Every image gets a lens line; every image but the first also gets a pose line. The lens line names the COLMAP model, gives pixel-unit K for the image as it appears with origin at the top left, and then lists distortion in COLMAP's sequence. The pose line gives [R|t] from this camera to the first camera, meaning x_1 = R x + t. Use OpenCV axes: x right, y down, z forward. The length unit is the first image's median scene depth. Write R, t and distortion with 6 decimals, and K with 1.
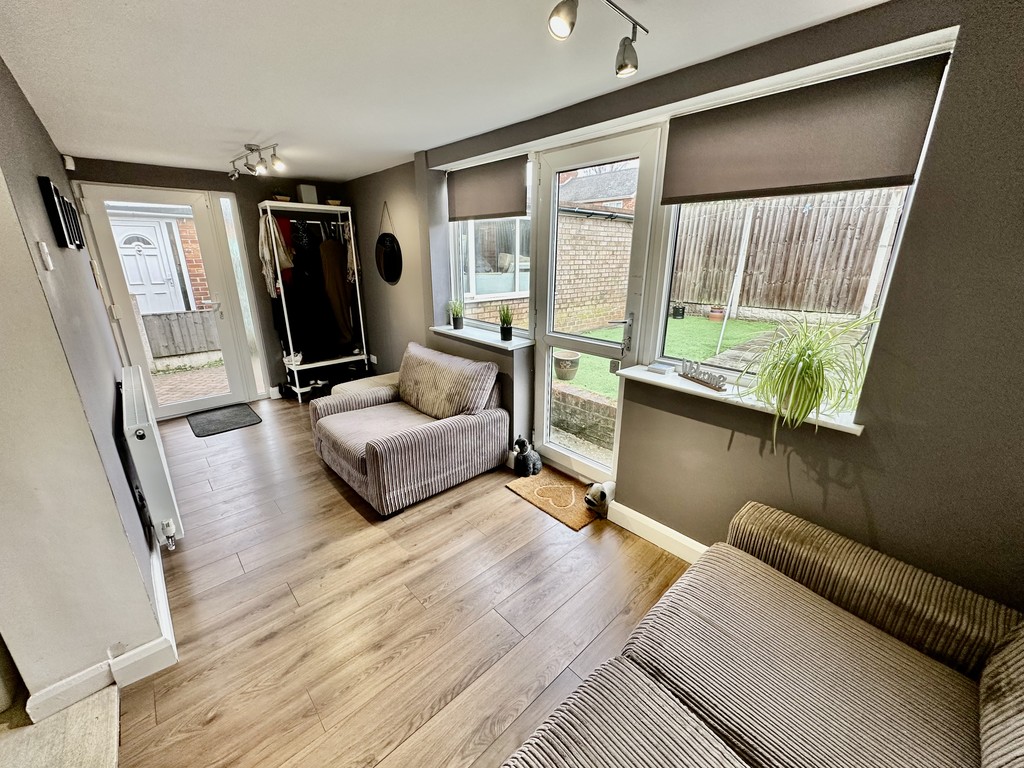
lens RADIAL K [[407.6, 0, 511.4], [0, 407.6, 381.4], [0, 0, 1]] dist [-0.001159, 0.000082]
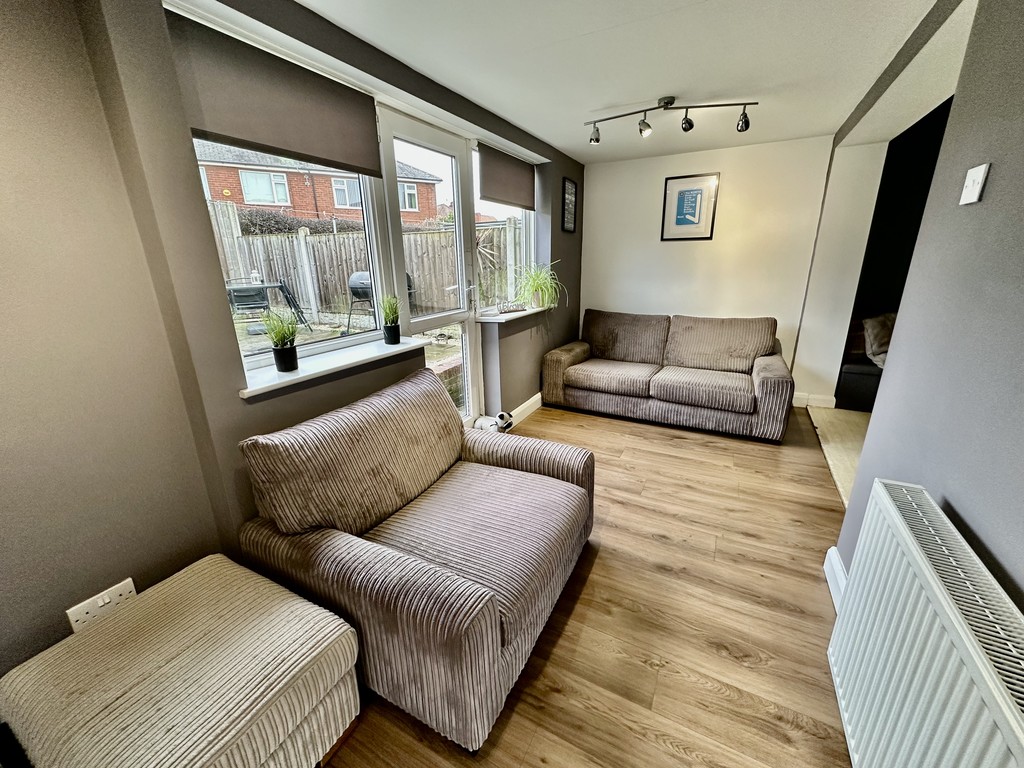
lens RADIAL K [[407.6, 0, 511.5], [0, 407.6, 382.4], [0, 0, 1]] dist [-0.001159, 0.000082]
pose [[-0.326787, -0.269611, 0.905826, -0.716209], [0.304360, 0.877364, 0.370941, -0.230323], [-0.894749, 0.396916, -0.204652, 0.908592]]
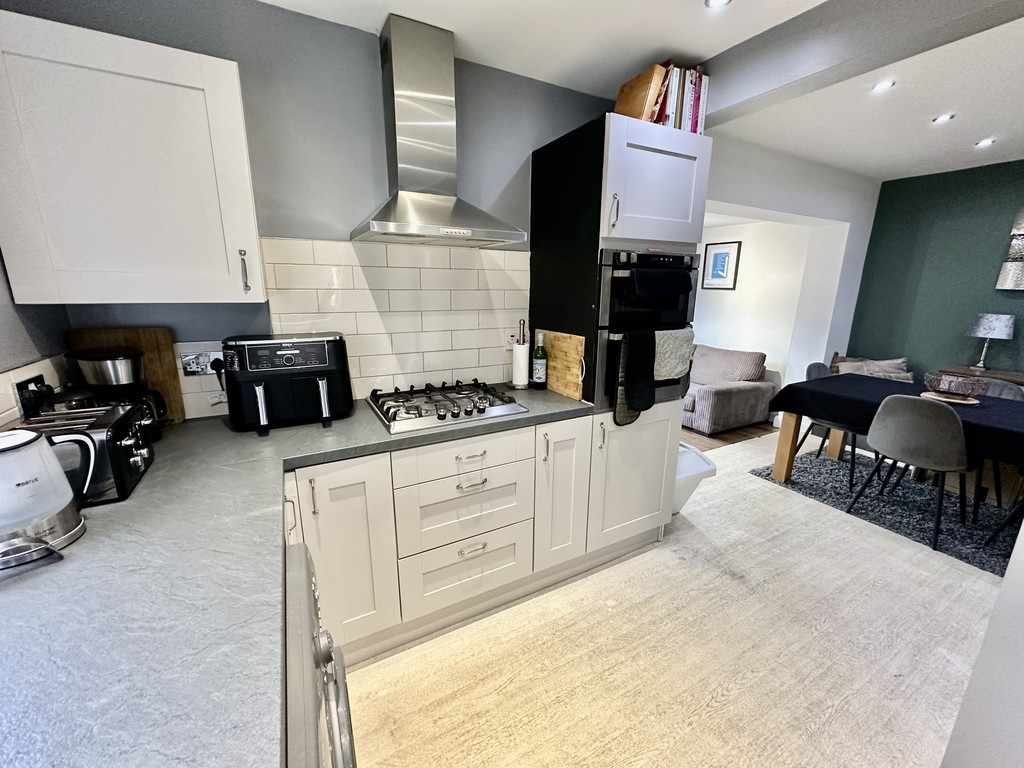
lens RADIAL K [[407.6, 0, 511.1], [0, 407.6, 382.4], [0, 0, 1]] dist [-0.001159, 0.000082]
pose [[0.236132, -0.227978, 0.944599, -1.470832], [0.280048, 0.946810, 0.158505, -0.127671], [-0.930492, 0.227105, 0.287417, 0.398819]]
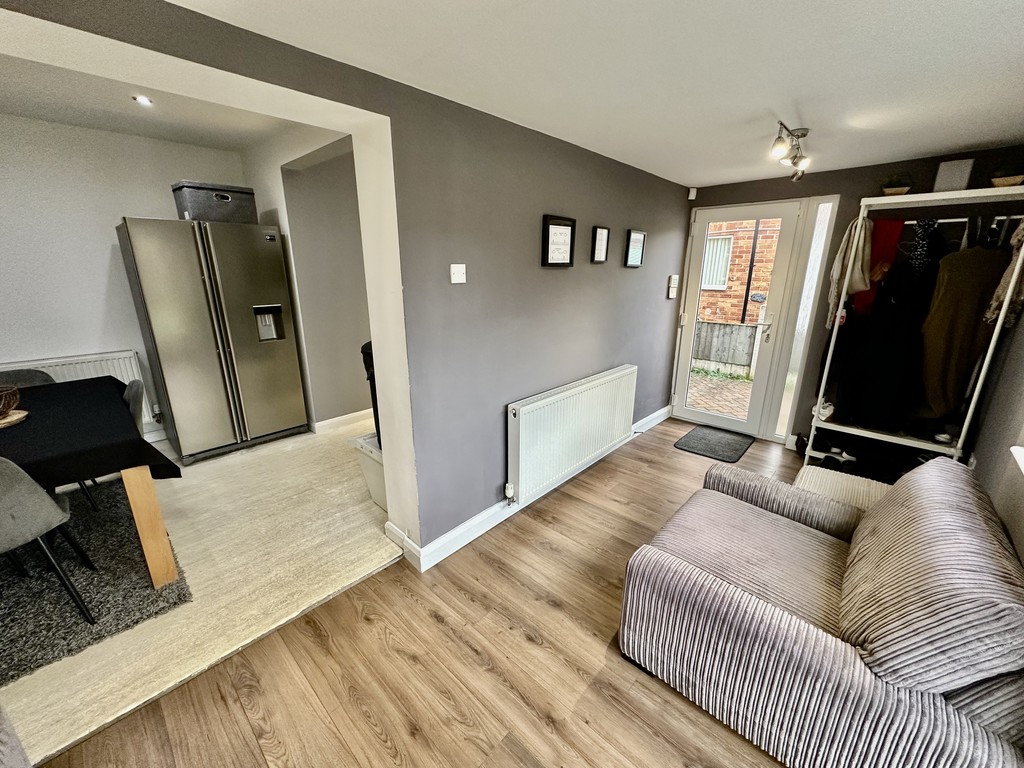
lens RADIAL K [[407.6, 0, 510.8], [0, 407.6, 381.9], [0, 0, 1]] dist [-0.001159, 0.000082]
pose [[0.077974, 0.272014, -0.959129, 0.160643], [-0.298780, 0.924214, 0.237822, -0.150860], [0.951131, 0.268024, 0.153337, 0.452462]]
